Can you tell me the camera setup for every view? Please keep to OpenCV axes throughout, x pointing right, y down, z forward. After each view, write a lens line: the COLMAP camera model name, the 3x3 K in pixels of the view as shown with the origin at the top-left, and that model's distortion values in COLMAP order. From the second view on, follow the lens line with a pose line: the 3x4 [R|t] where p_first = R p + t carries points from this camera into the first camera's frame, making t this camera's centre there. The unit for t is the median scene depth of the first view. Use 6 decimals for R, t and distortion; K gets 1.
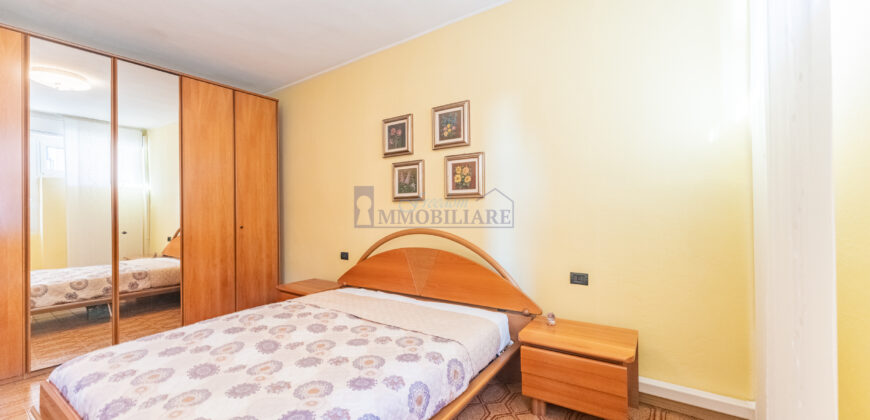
lens RADIAL K [[346.7, 0, 436.3], [0, 346.7, 212.2], [0, 0, 1]] dist [0.002927, 0.000030]
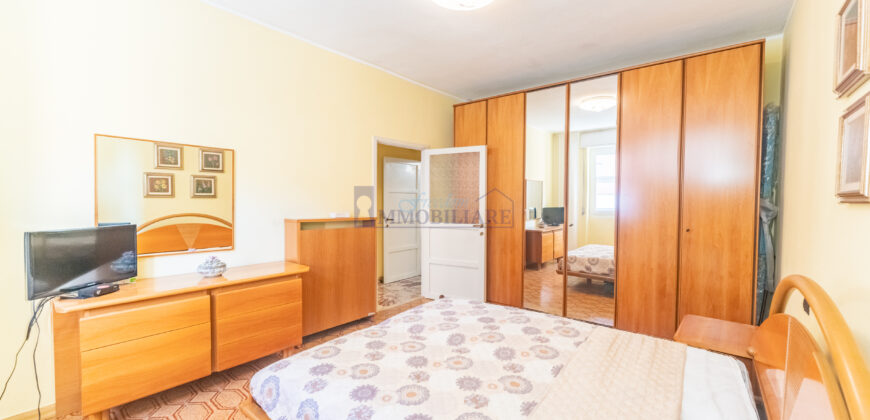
lens RADIAL K [[346.7, 0, 427.0], [0, 346.7, 208.7], [0, 0, 1]] dist [0.002927, 0.000030]
pose [[-0.100233, 0.042884, -0.994039, 0.352572], [-0.002979, 0.999053, 0.043401, -0.046203], [0.994960, 0.007311, -0.100010, 0.586585]]
